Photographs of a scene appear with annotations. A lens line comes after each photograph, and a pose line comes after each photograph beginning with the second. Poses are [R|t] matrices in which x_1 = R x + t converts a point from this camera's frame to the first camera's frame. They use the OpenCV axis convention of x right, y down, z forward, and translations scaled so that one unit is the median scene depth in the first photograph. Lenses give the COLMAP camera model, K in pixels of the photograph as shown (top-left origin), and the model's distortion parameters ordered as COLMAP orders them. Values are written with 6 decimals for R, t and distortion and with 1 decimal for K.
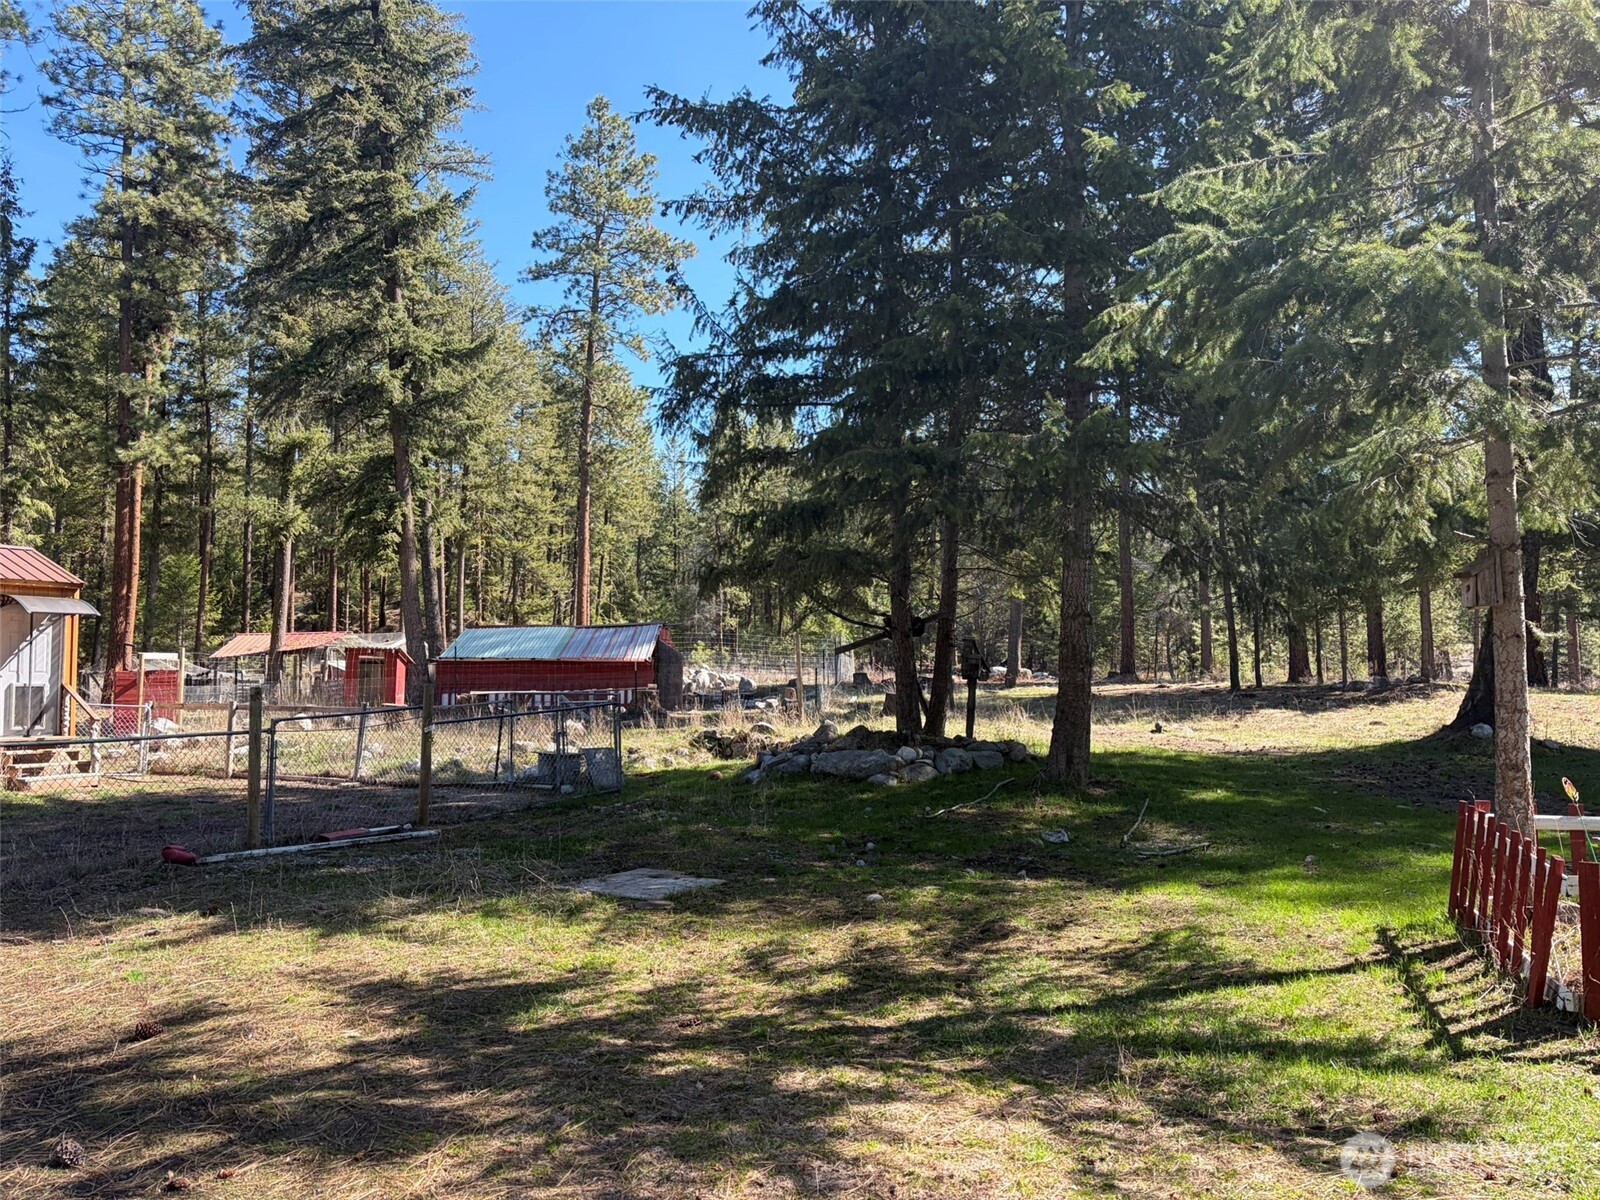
lens RADIAL K [[1210.0, 0, 793.5], [0, 1210.0, 626.0], [0, 0, 1]] dist [0.056297, -0.048602]
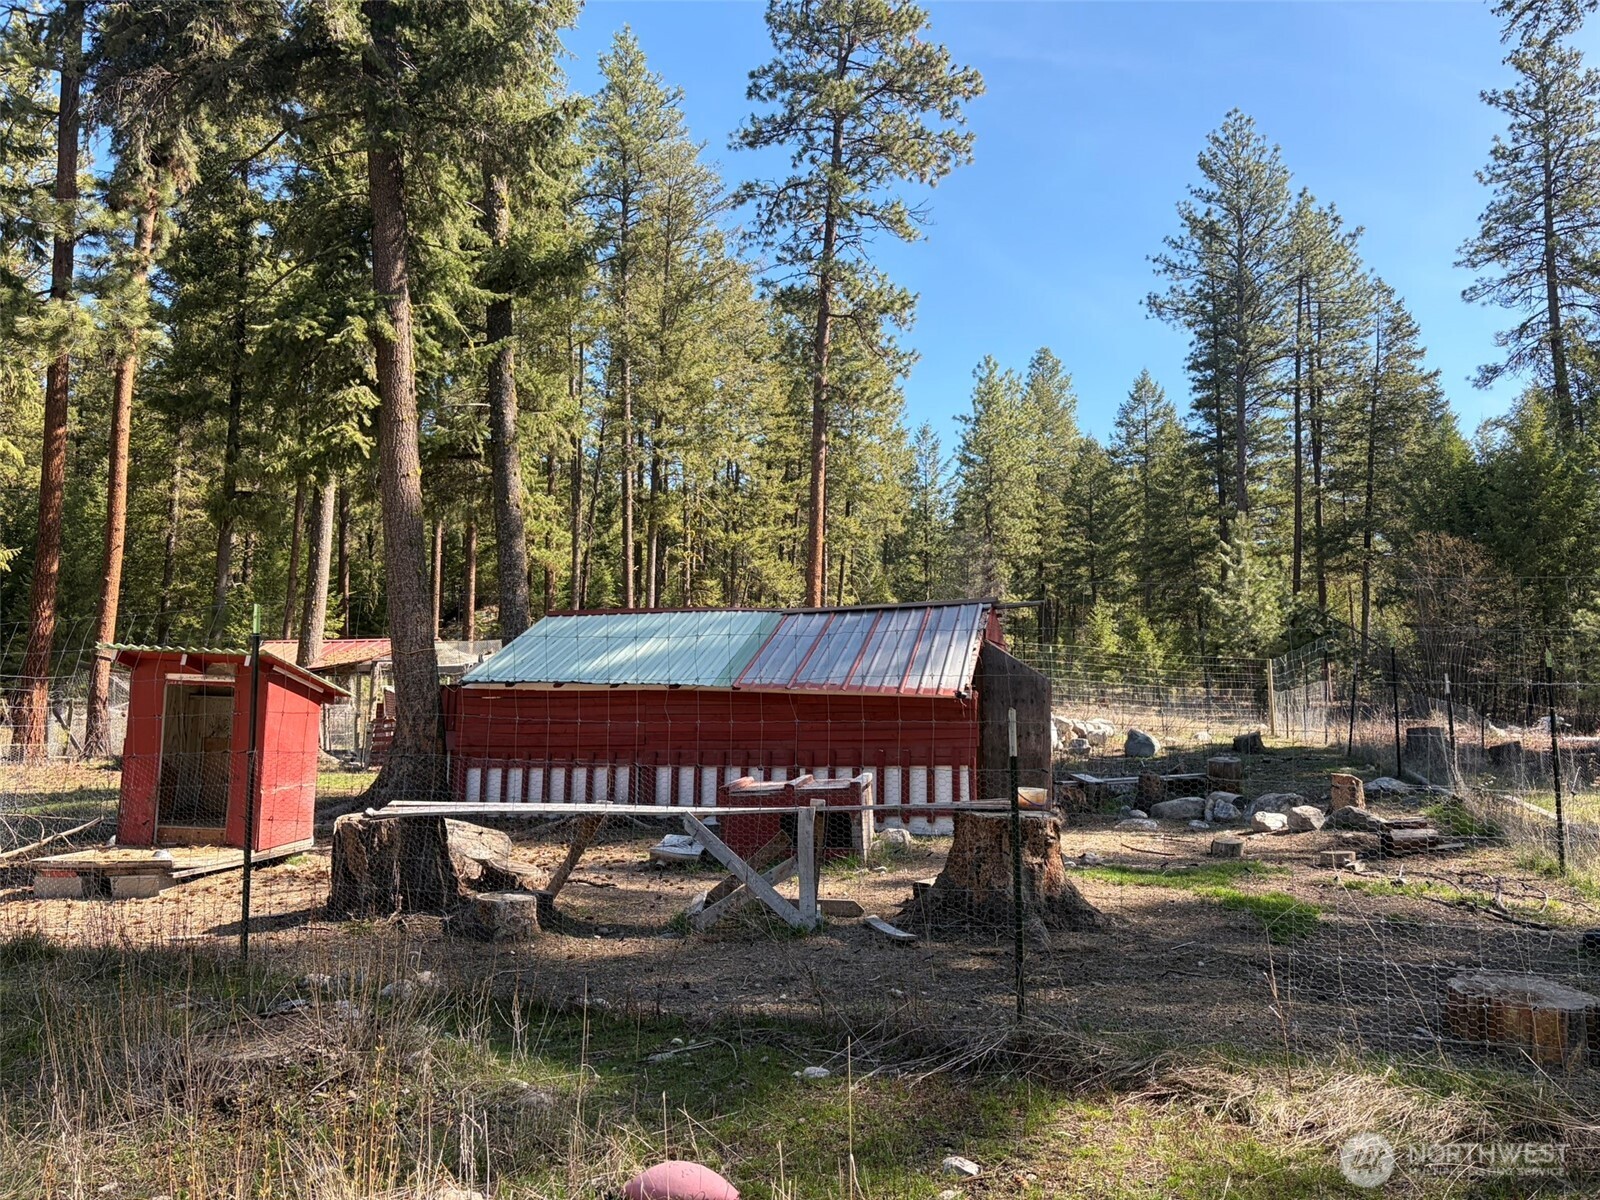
lens RADIAL K [[1210.0, 0, 804.4], [0, 1210.0, 600.8], [0, 0, 1]] dist [0.056297, -0.048602]
pose [[0.982424, -0.003329, -0.186632, -0.051918], [-0.004603, 0.999105, -0.042049, 0.008291], [0.186605, 0.042169, 0.981530, 0.325894]]
